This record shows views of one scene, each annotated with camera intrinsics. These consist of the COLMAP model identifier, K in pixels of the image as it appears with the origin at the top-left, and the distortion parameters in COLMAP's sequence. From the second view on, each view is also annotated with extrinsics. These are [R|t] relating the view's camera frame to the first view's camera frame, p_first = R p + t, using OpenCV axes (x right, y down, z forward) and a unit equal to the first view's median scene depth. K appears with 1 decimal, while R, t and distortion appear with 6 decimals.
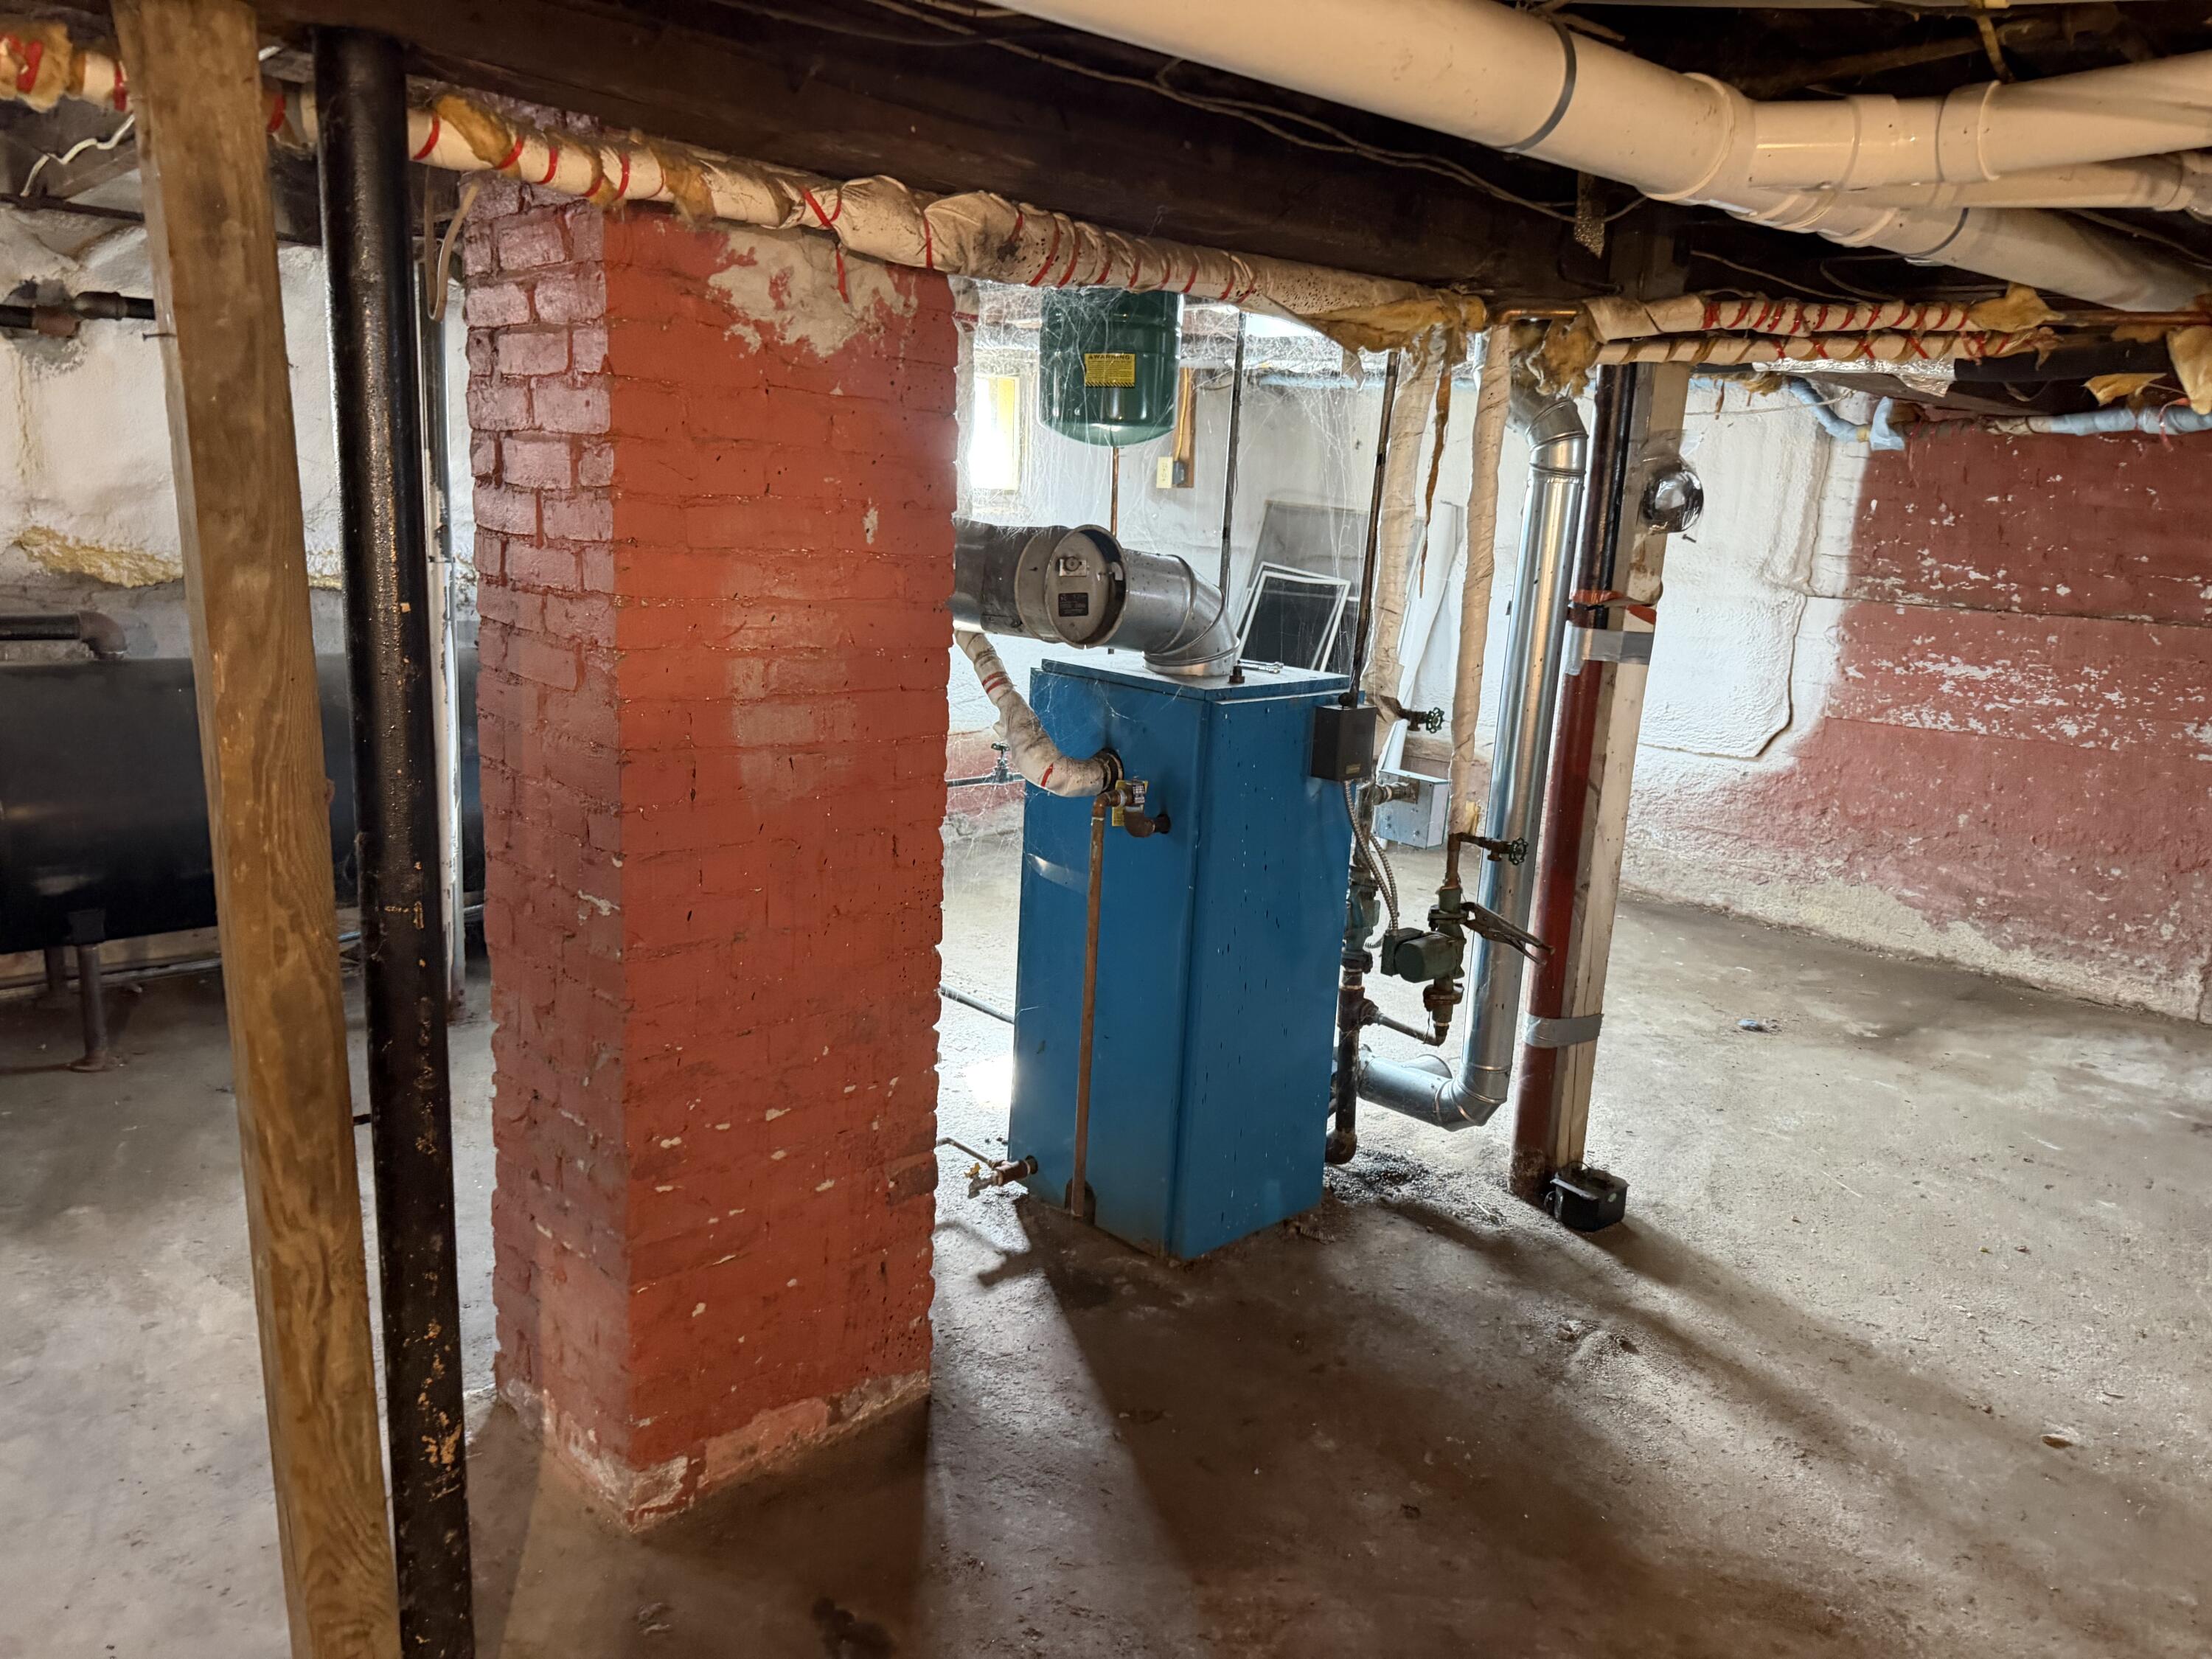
lens RADIAL K [[1561.9, 0, 1101.0], [0, 1561.9, 834.6], [0, 0, 1]] dist [-0.005491, -0.002168]
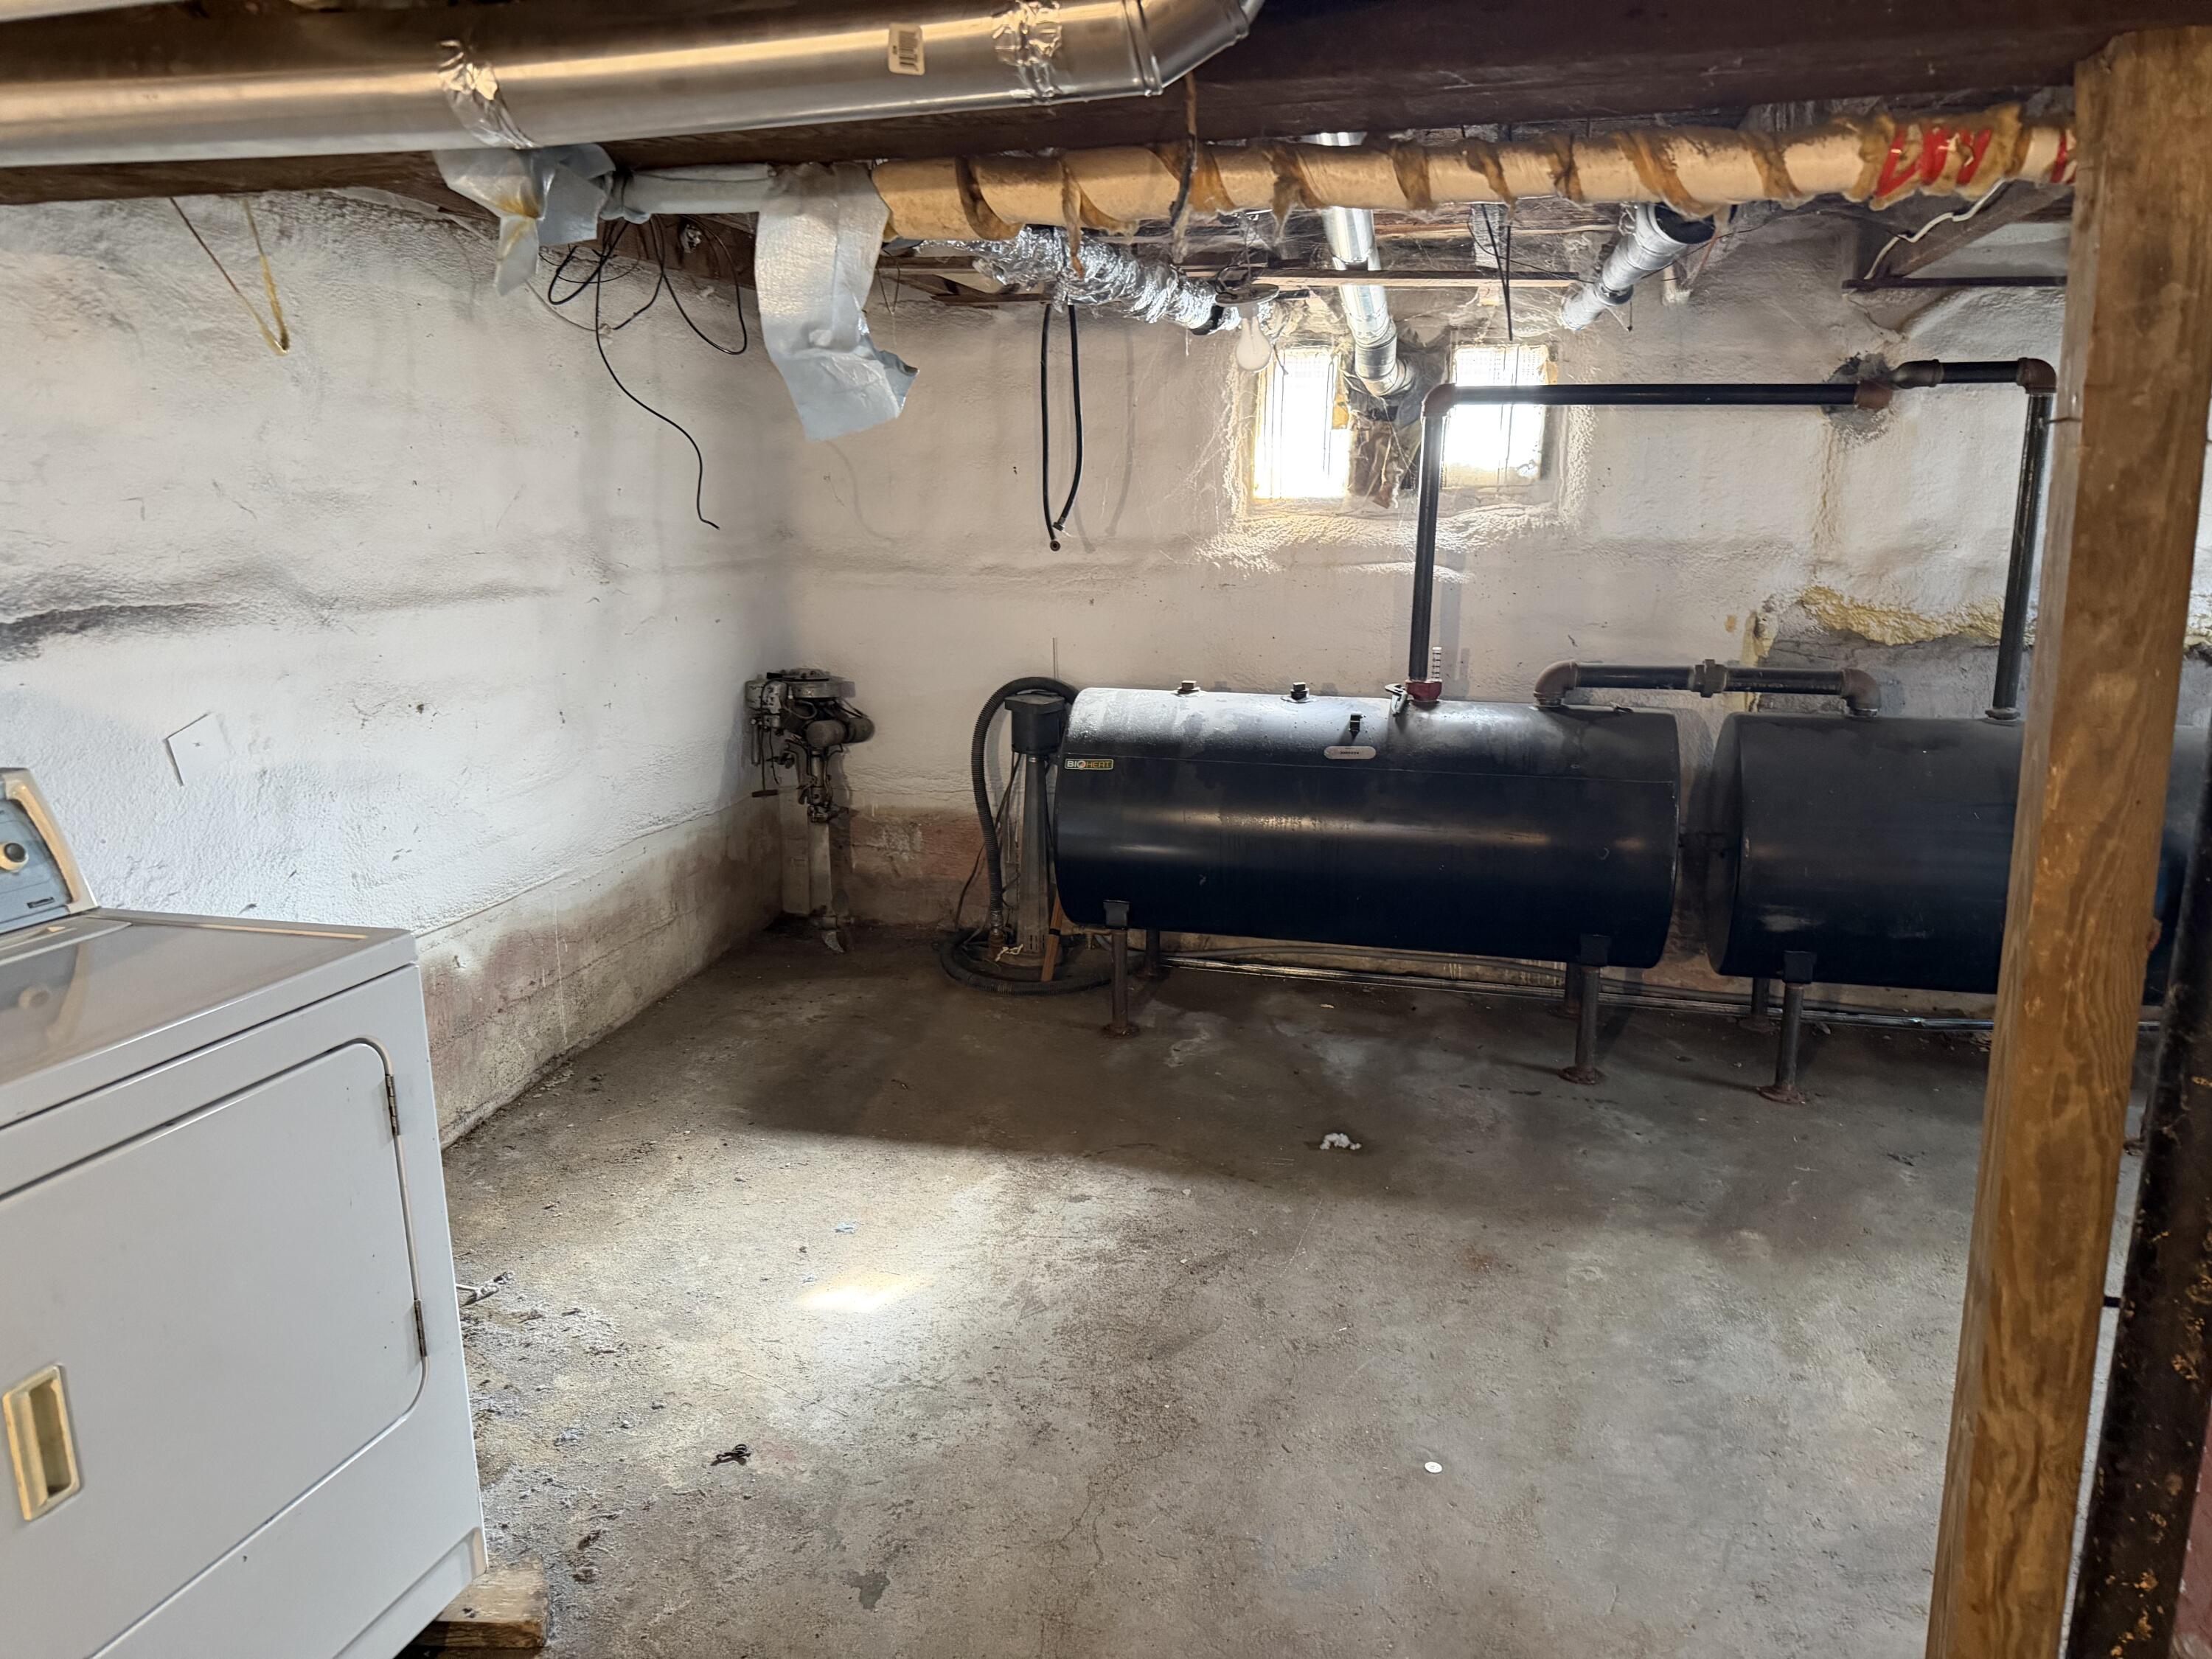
lens RADIAL K [[1561.9, 0, 1101.0], [0, 1561.9, 834.6], [0, 0, 1]] dist [-0.005491, -0.002168]
pose [[0.539148, 0.132906, -0.831658, -0.065280], [-0.155840, 0.986161, 0.056569, -0.025206], [0.827668, 0.099107, 0.552399, 0.027642]]
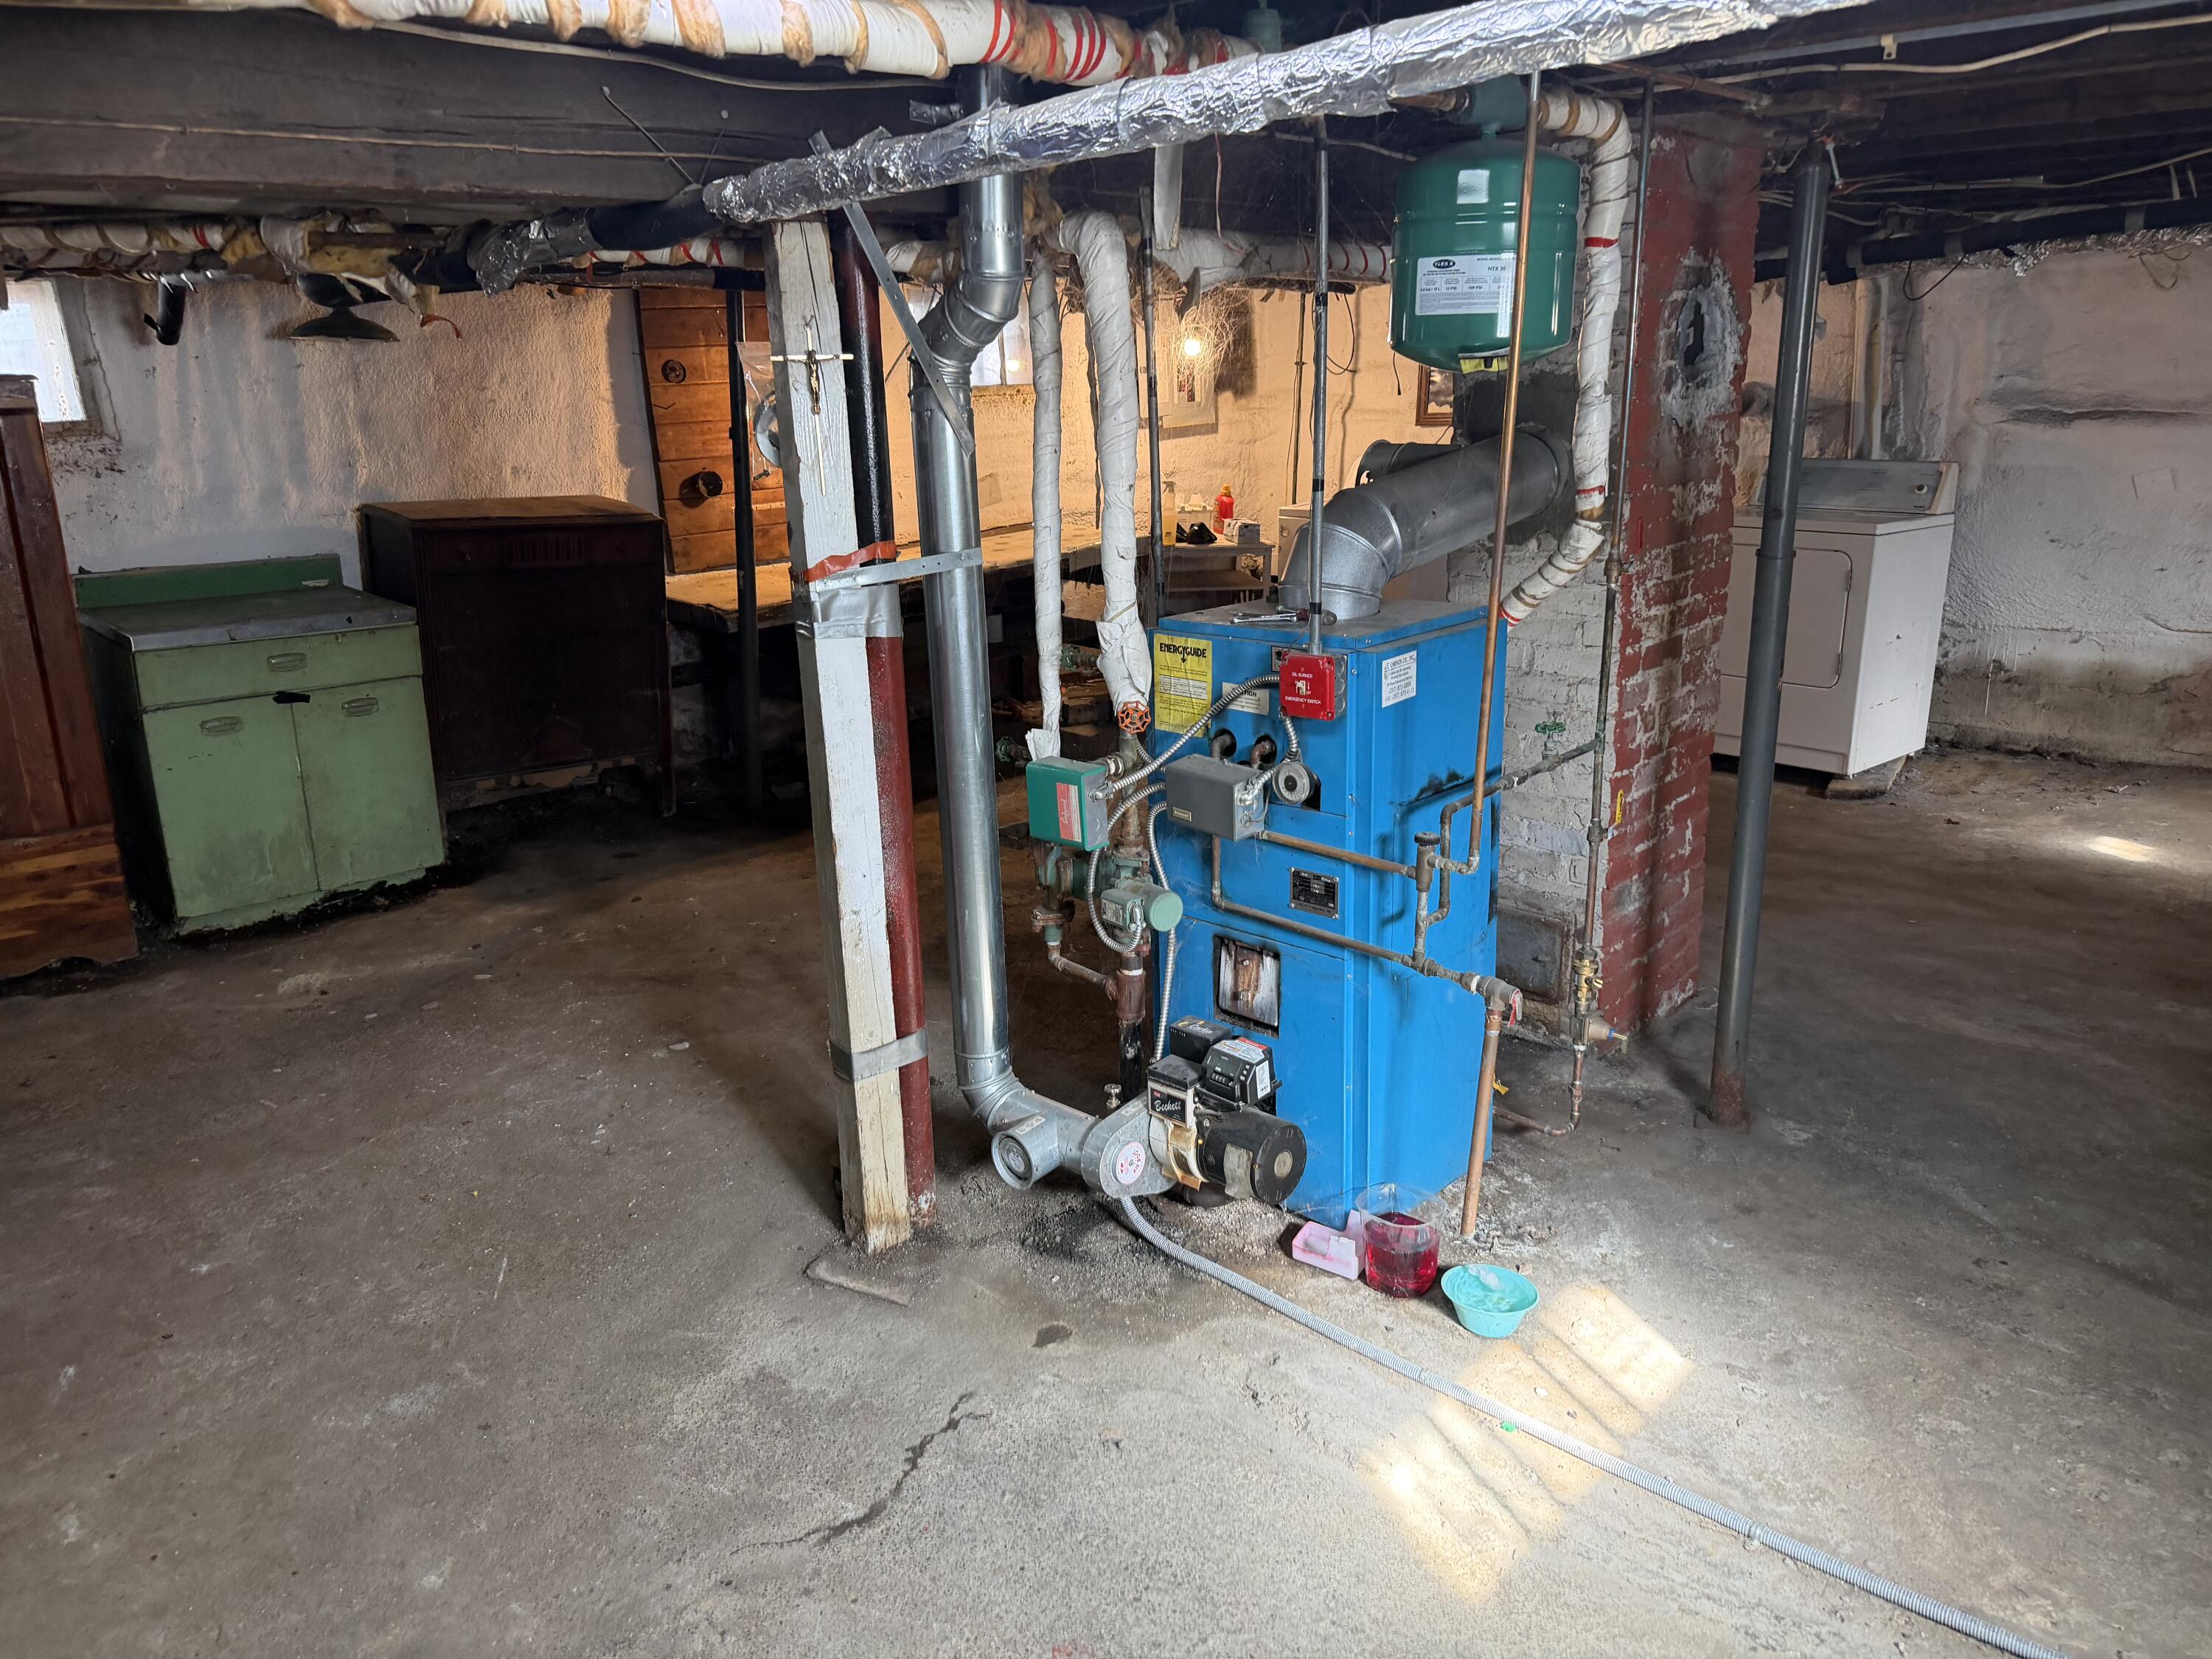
lens RADIAL K [[1526.0, 0, 1109.6], [0, 1526.0, 856.5], [0, 0, 1]] dist [0.056474, -0.065953]
pose [[-0.999073, -0.009841, -0.041901, 0.376578], [-0.029679, 0.862558, 0.505087, -0.685995], [0.031172, 0.505863, -0.862050, 2.868825]]
